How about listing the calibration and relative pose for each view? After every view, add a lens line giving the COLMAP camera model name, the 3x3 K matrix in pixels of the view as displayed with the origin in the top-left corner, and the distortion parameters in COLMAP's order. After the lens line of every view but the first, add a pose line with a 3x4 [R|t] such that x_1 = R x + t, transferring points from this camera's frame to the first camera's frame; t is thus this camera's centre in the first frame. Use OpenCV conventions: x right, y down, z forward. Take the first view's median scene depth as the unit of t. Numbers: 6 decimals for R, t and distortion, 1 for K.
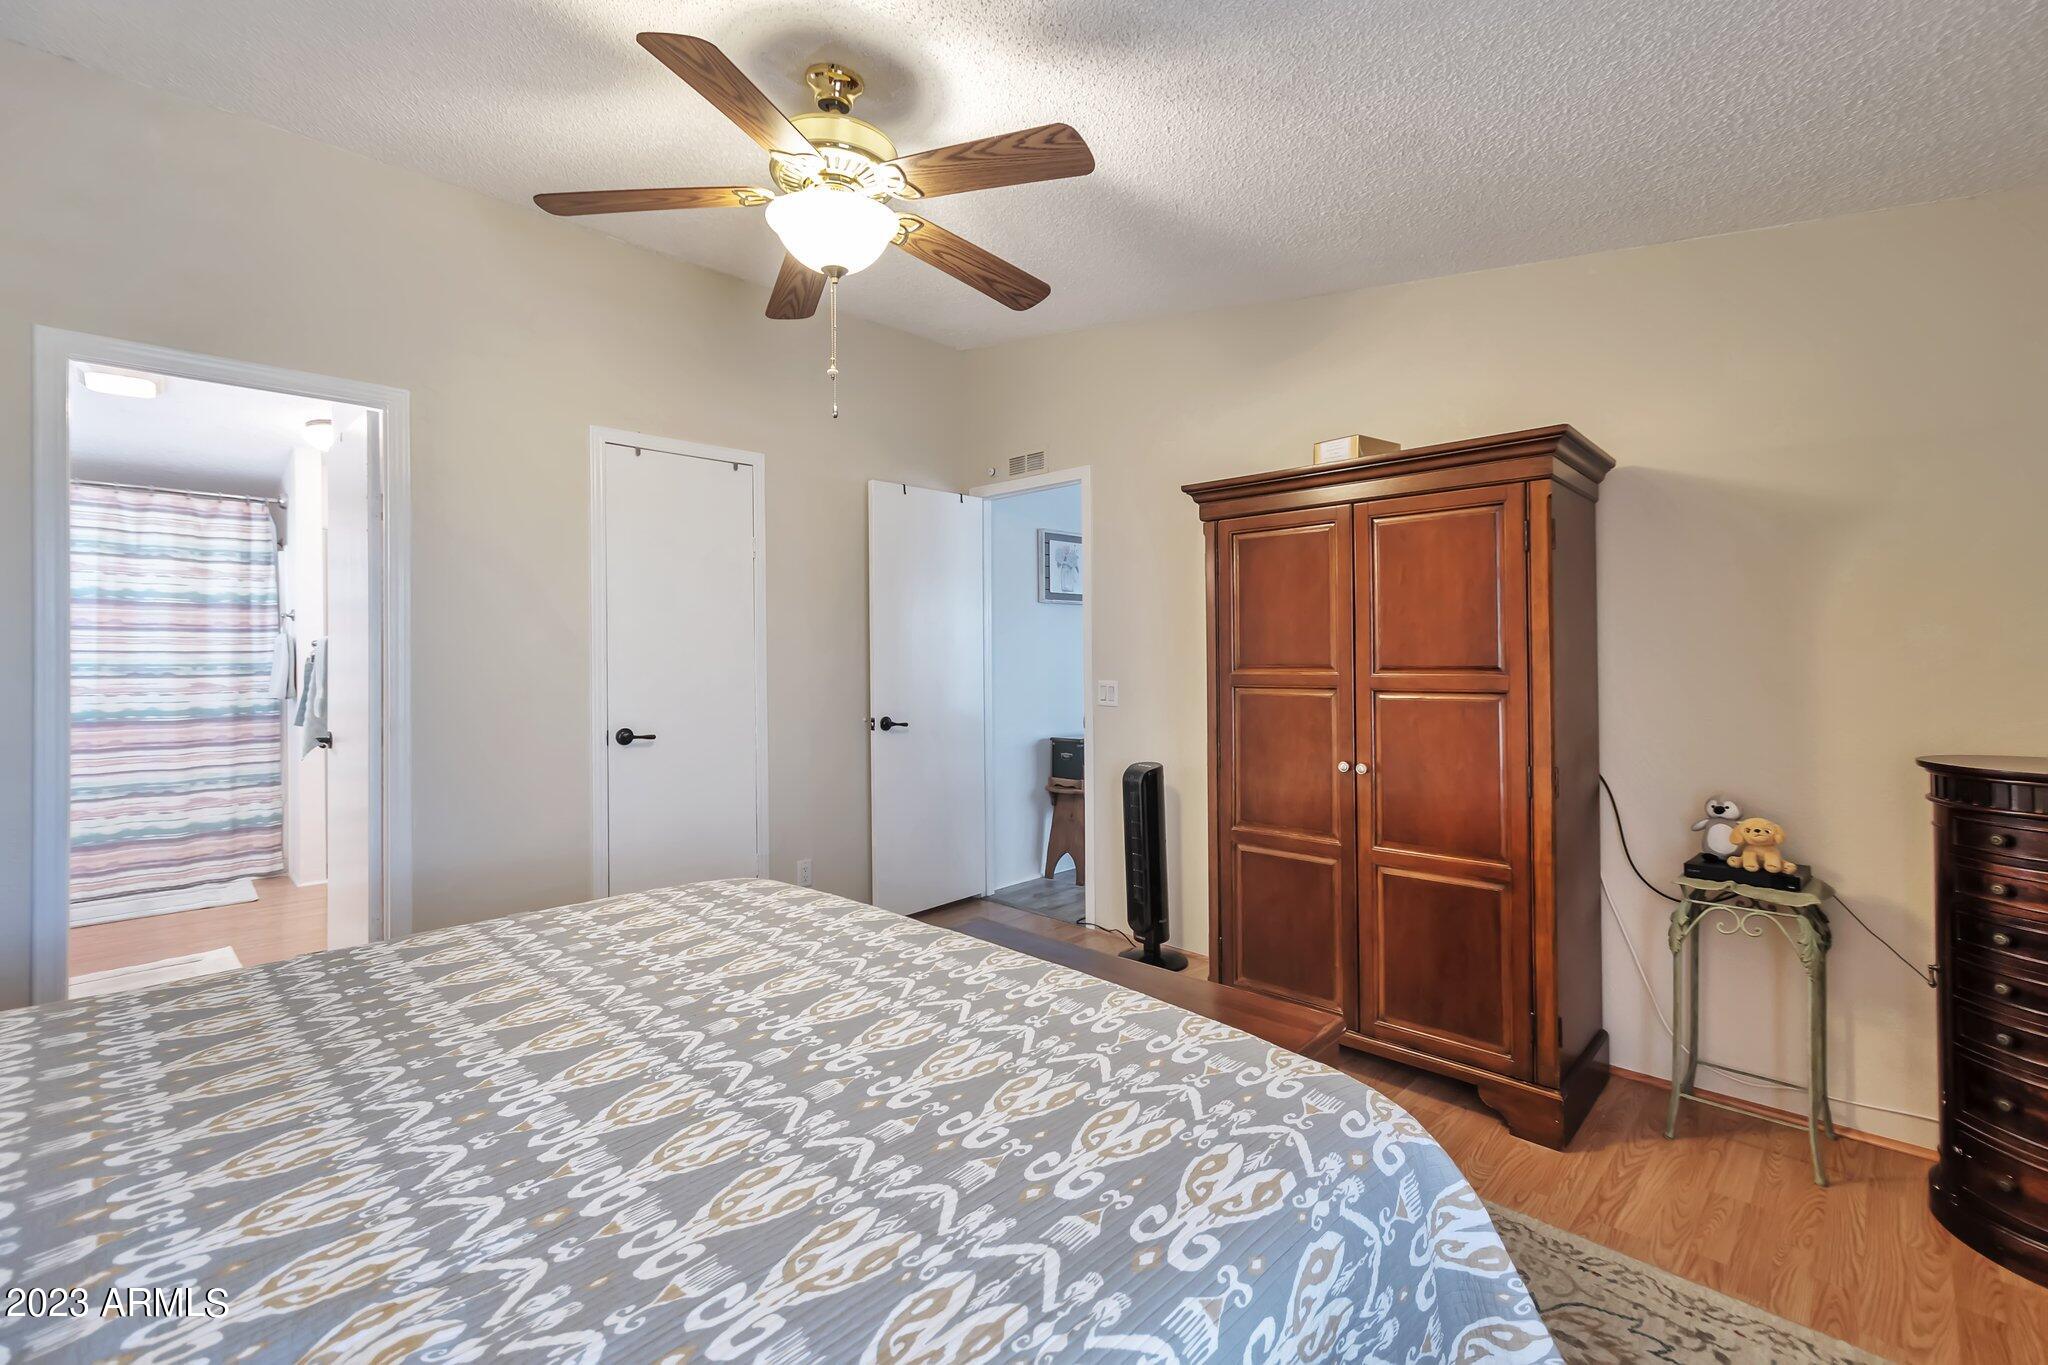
lens RADIAL K [[900.4, 0, 1013.1], [0, 900.4, 656.5], [0, 0, 1]] dist [0.011219, -0.002267]
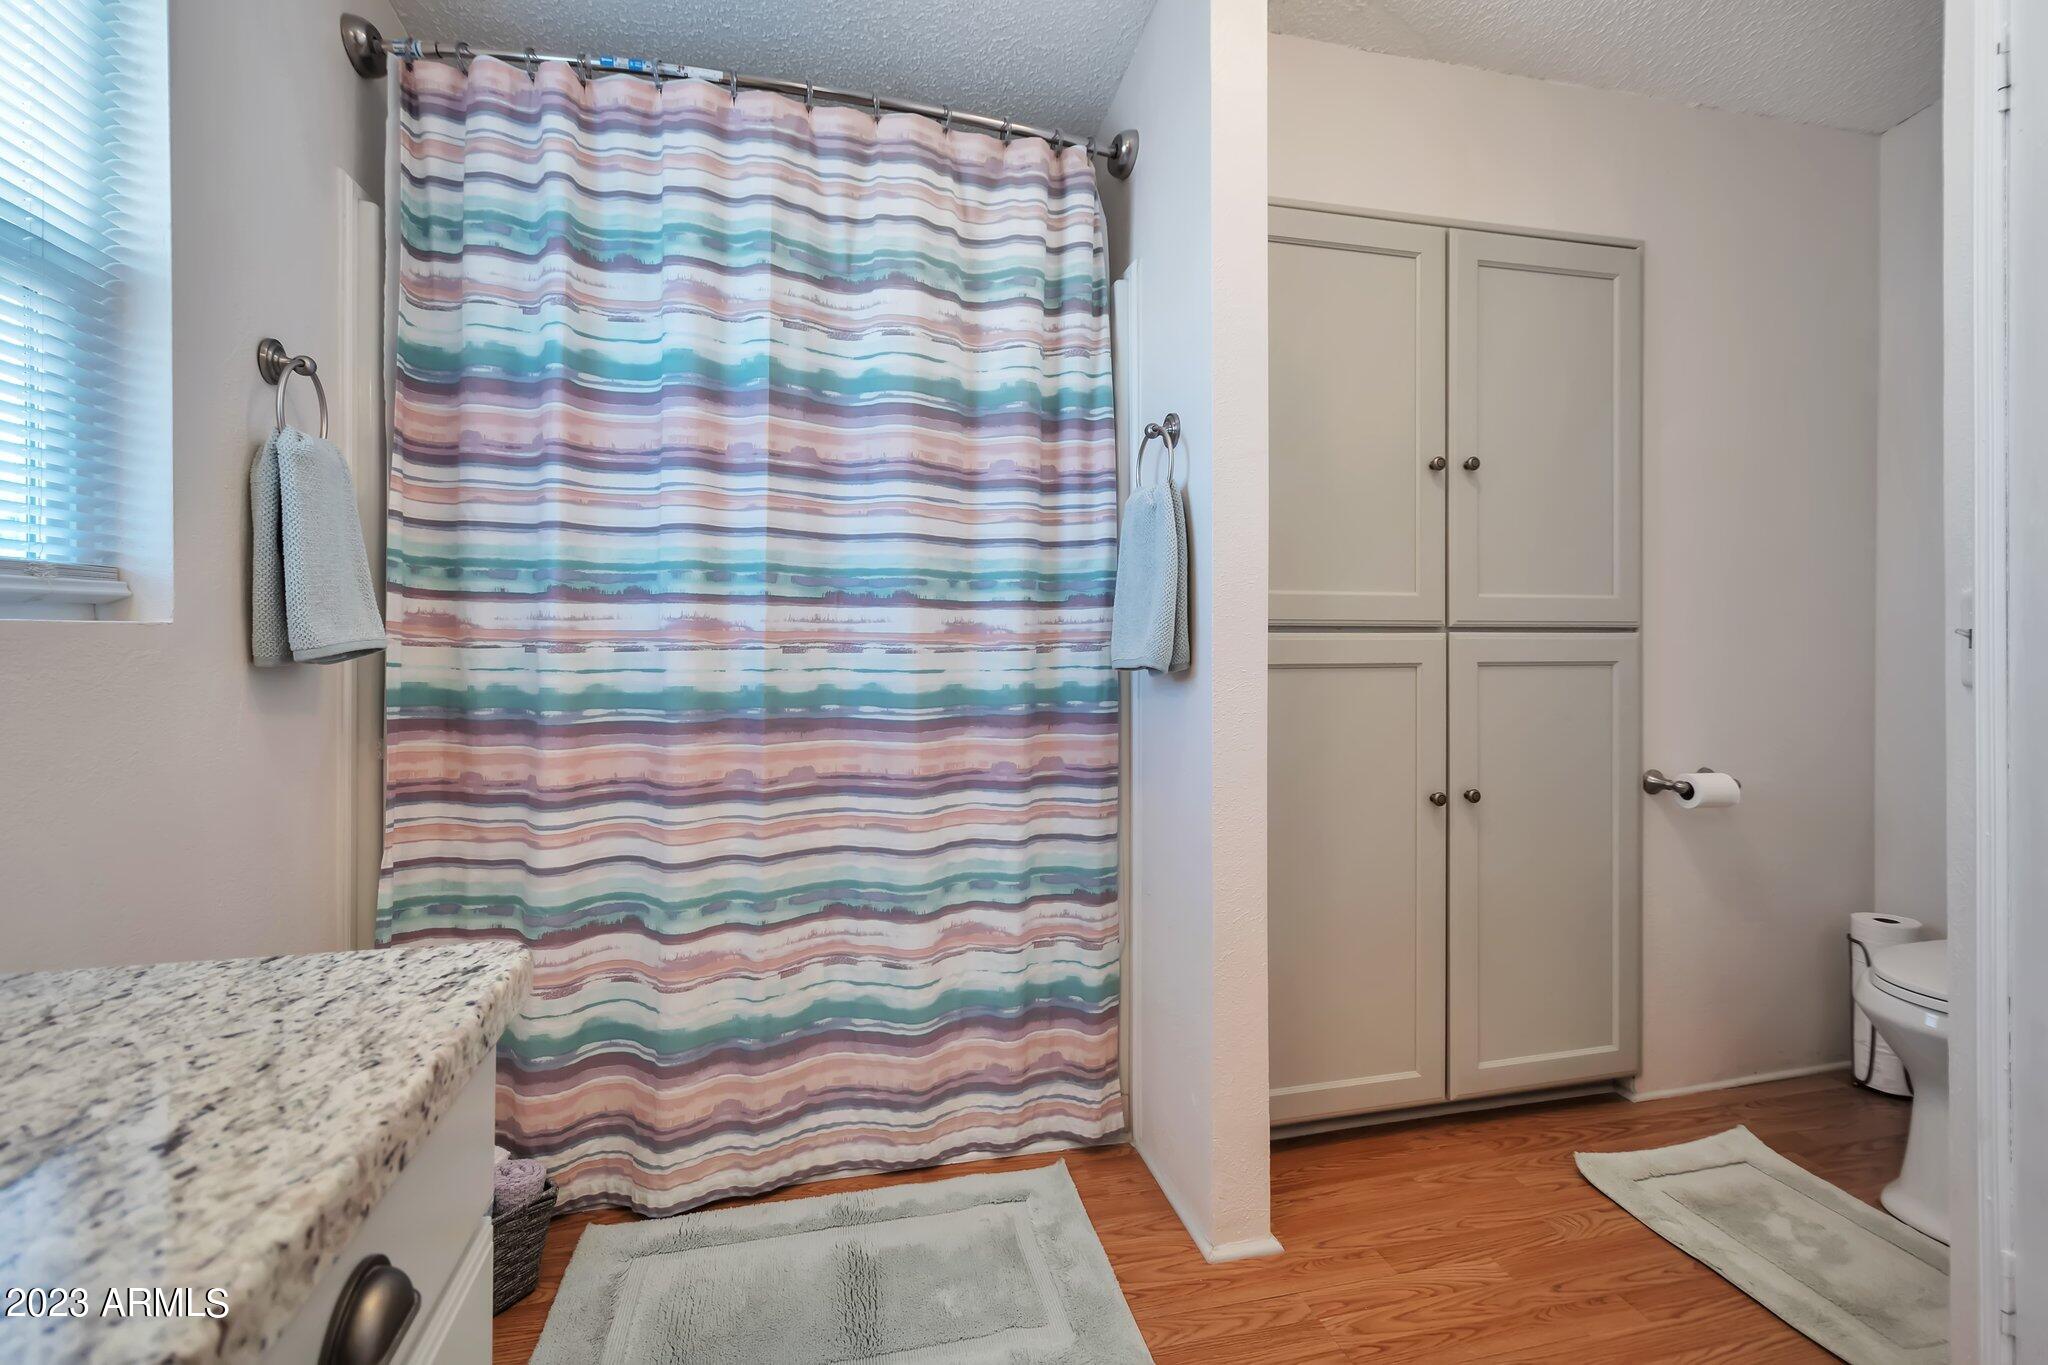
lens RADIAL K [[900.4, 0, 1012.4], [0, 900.4, 633.5], [0, 0, 1]] dist [0.011219, -0.002267]
pose [[0.853591, 0.006265, -0.520906, -0.675986], [-0.008066, 0.999967, -0.001190, 0.033718], [0.520881, 0.005217, 0.853613, 0.682464]]
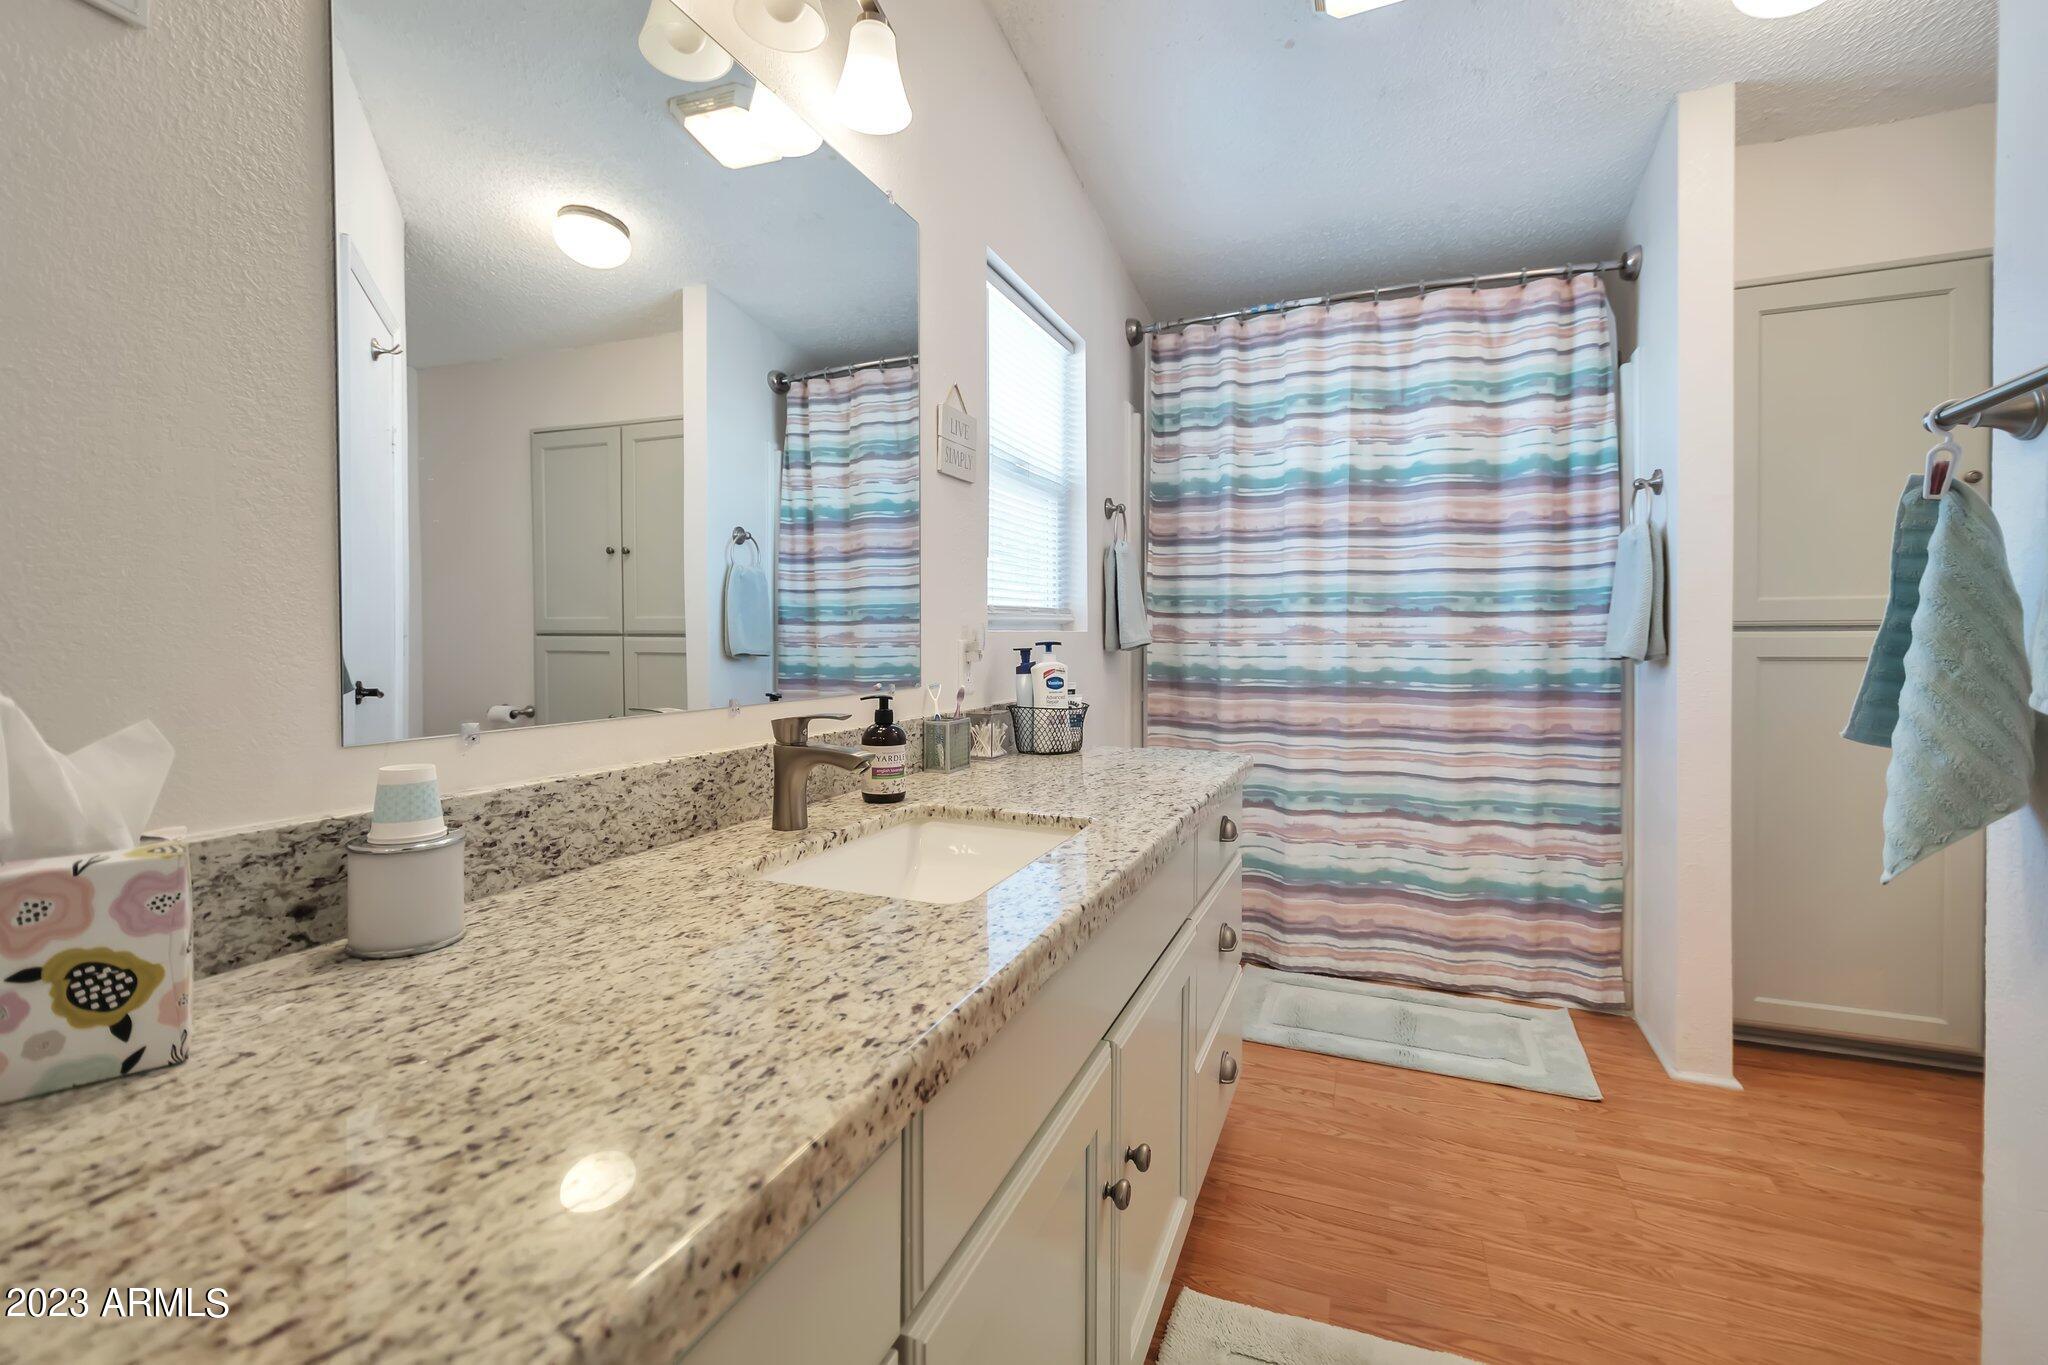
lens RADIAL K [[900.4, 0, 1014.8], [0, 900.4, 649.1], [0, 0, 1]] dist [0.011219, -0.002267]
pose [[0.382807, 0.015011, -0.923707, -0.495394], [-0.001851, 0.999878, 0.015482, 0.034643], [0.923827, -0.004217, 0.382788, 0.520593]]
